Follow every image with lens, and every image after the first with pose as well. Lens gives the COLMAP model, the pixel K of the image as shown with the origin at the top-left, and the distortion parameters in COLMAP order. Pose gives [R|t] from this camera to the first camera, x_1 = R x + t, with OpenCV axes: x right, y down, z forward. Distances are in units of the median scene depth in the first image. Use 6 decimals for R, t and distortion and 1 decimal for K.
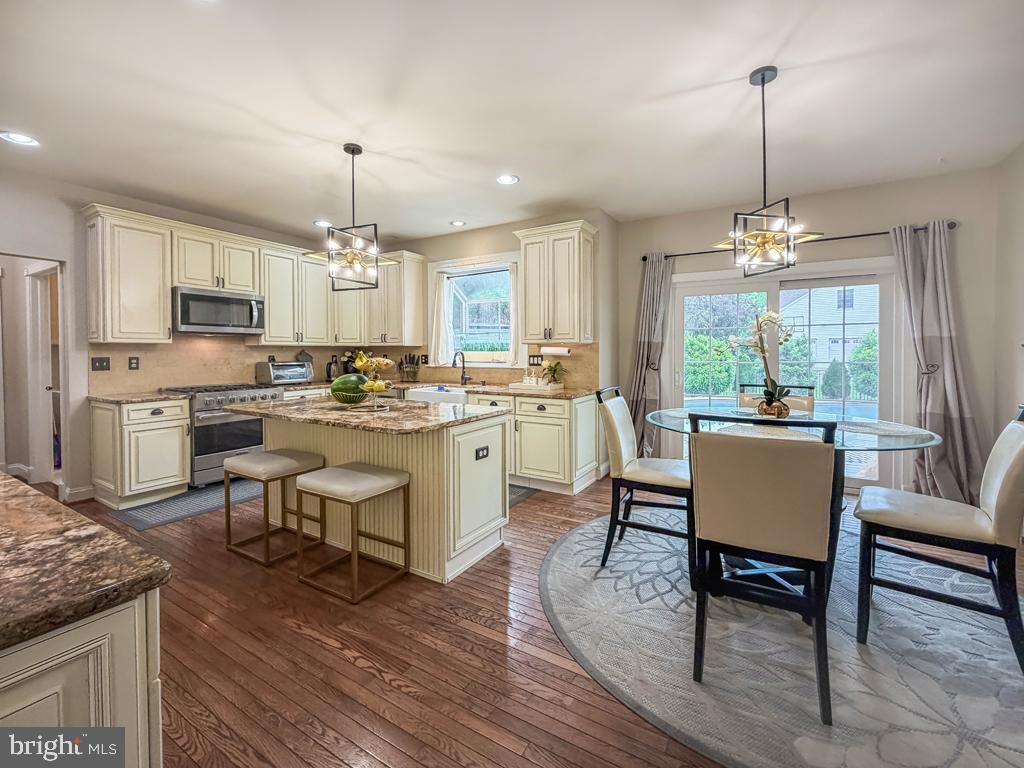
lens RADIAL K [[427.4, 0, 534.7], [0, 427.4, 360.8], [0, 0, 1]] dist [-0.001922, -0.000639]
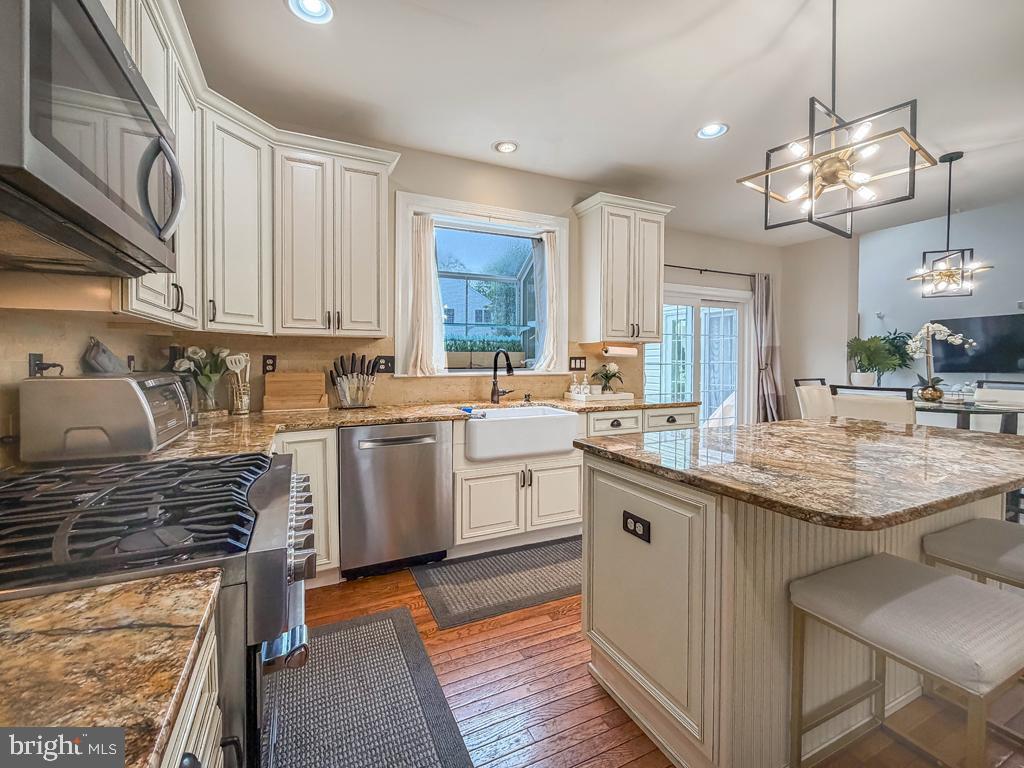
lens RADIAL K [[427.4, 0, 452.3], [0, 427.4, 366.3], [0, 0, 1]] dist [-0.001922, -0.000639]
pose [[0.627733, -0.009881, 0.778366, -0.772438], [0.014541, 0.999894, 0.000967, -0.000156], [-0.778293, 0.010711, 0.627810, 0.711882]]
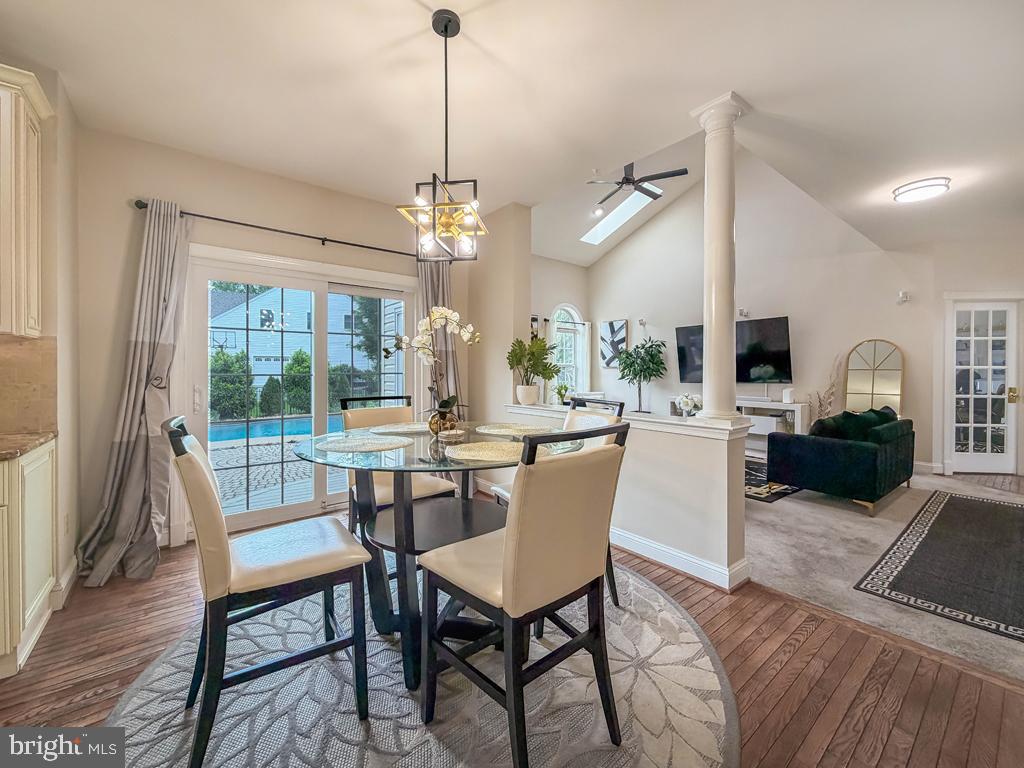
lens RADIAL K [[427.4, 0, 508.3], [0, 427.4, 375.6], [0, 0, 1]] dist [-0.001922, -0.000639]
pose [[0.389924, -0.010998, 0.920781, -0.099236], [0.018492, 0.999821, 0.004111, 0.009446], [-0.920661, 0.015424, 0.390058, 0.302206]]
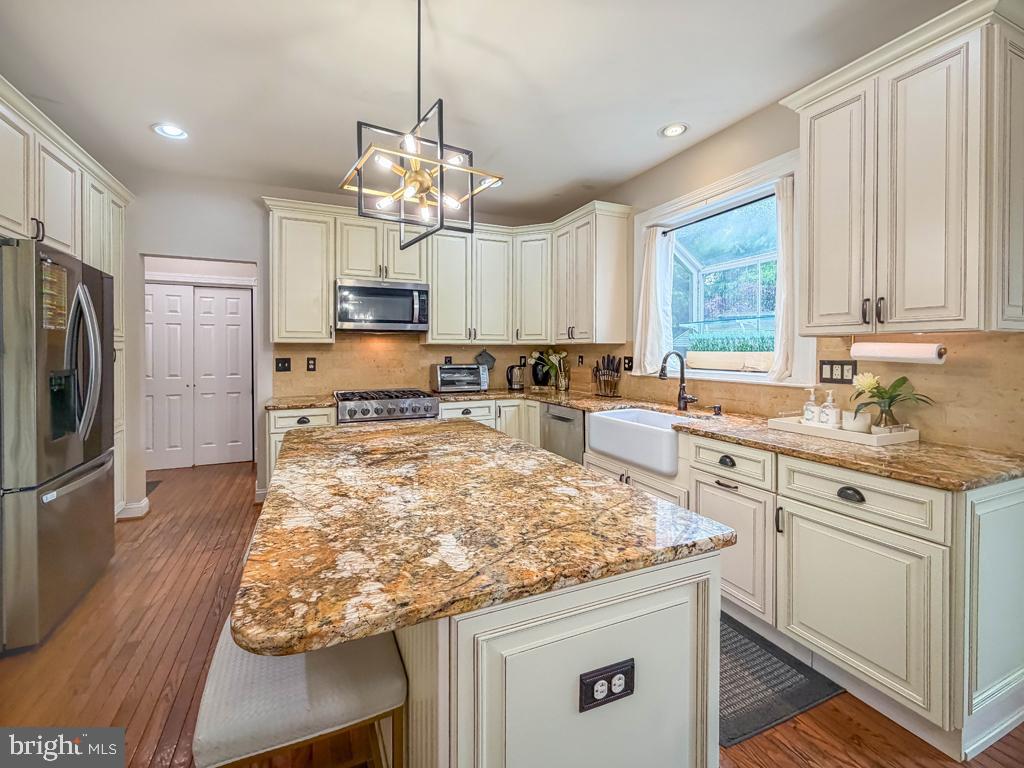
lens RADIAL K [[446.1, 0, 510.2], [0, 446.1, 357.3], [0, 0, 1]] dist [-0.002388, 0.000790]
pose [[0.802456, 0.008680, -0.596648, 0.006563], [-0.012233, 0.999923, -0.001906, -0.011872], [0.596586, 0.008829, 0.802501, 0.415615]]
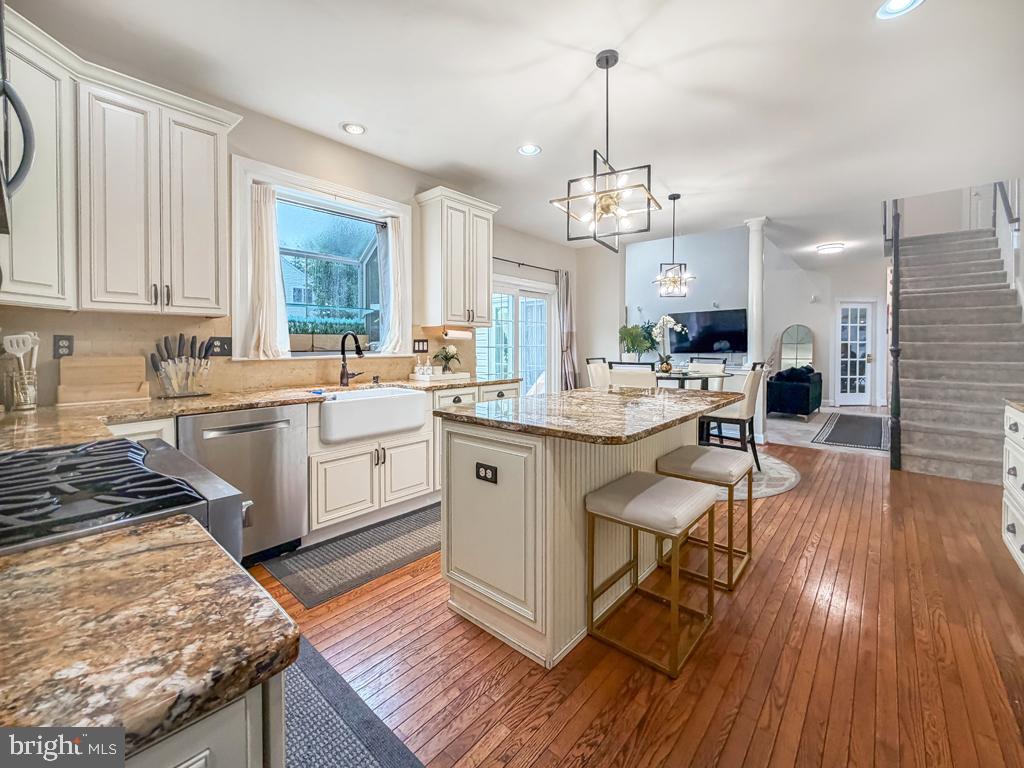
lens RADIAL K [[477.0, 0, 488.0], [0, 477.0, 358.0], [0, 0, 1]] dist [-0.009130, -0.000400]
pose [[0.202951, -0.023108, 0.978916, -0.890100], [0.024102, 0.999536, 0.018598, 0.008275], [-0.978892, 0.019819, 0.203414, 0.713003]]
